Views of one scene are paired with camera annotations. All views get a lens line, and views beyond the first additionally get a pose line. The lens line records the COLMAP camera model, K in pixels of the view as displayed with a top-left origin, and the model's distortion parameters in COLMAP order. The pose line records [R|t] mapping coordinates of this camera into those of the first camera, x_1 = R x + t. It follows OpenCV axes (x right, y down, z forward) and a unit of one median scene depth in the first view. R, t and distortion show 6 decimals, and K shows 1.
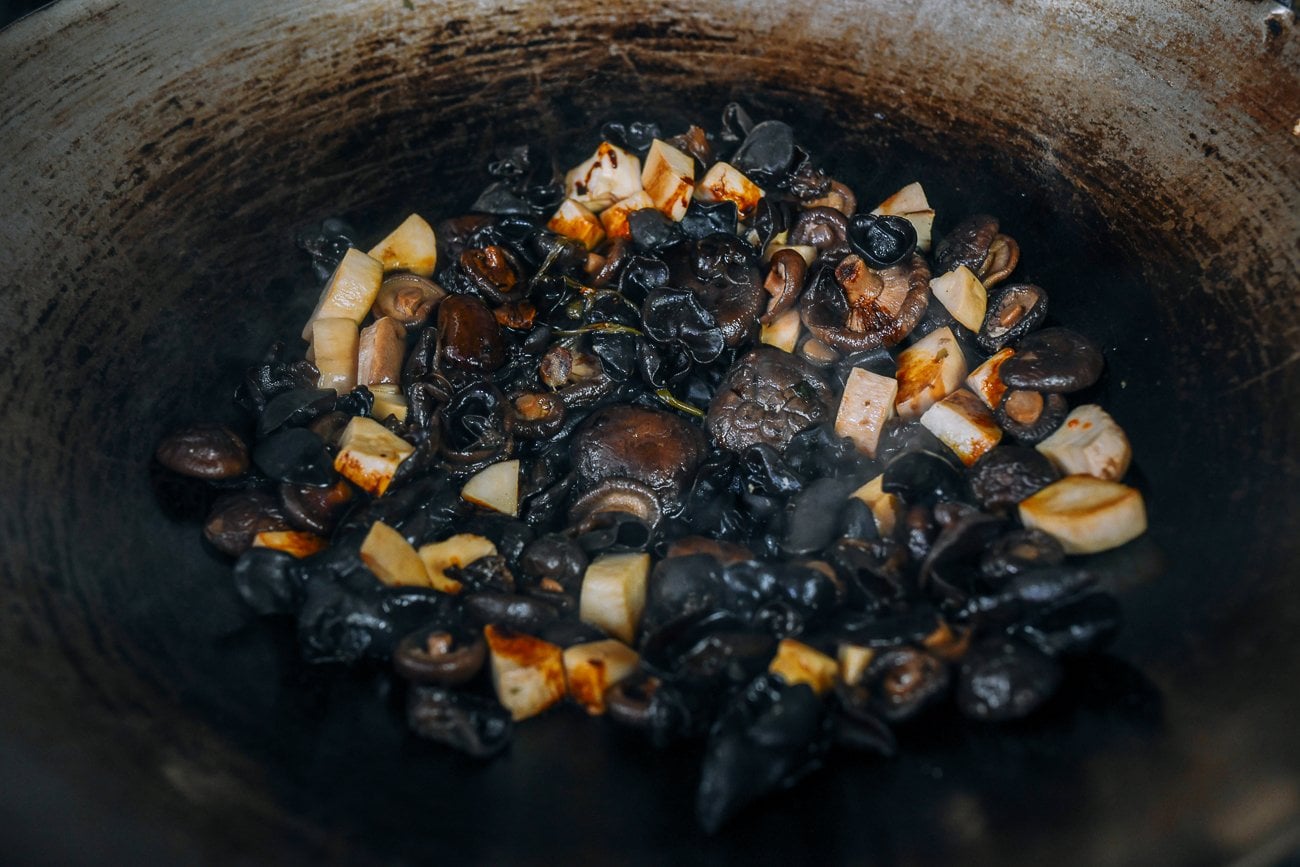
lens RADIAL K [[1245.7, 0, 652.4], [0, 1245.7, 430.7], [0, 0, 1]] dist [-0.068269, 0.061078]
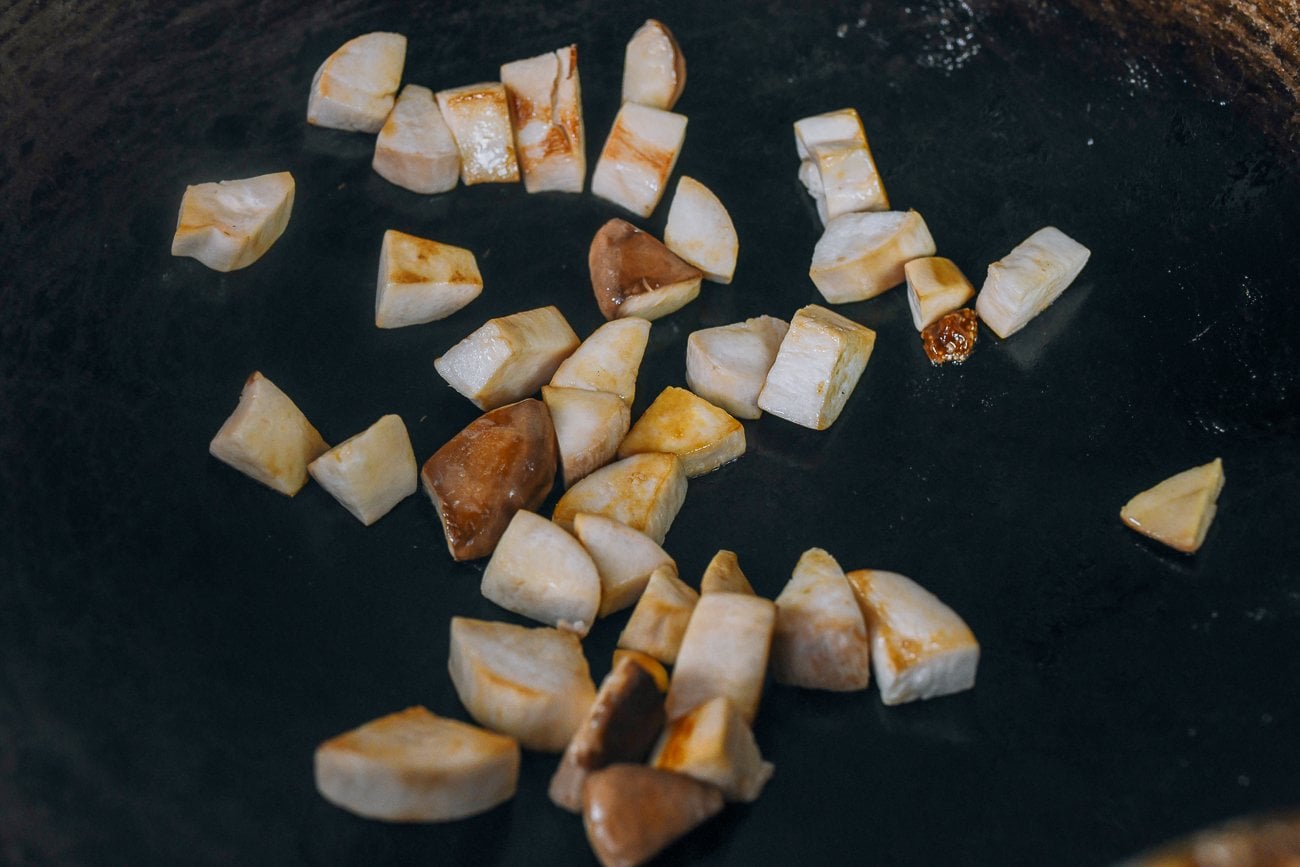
lens RADIAL K [[1245.7, 0, 652.4], [0, 1245.7, 430.7], [0, 0, 1]] dist [-0.068269, 0.061078]
pose [[0.994251, 0.106318, -0.012668, -0.011205], [-0.101692, 0.974707, 0.199009, -0.112793], [0.033506, -0.196576, 0.979916, 0.229268]]
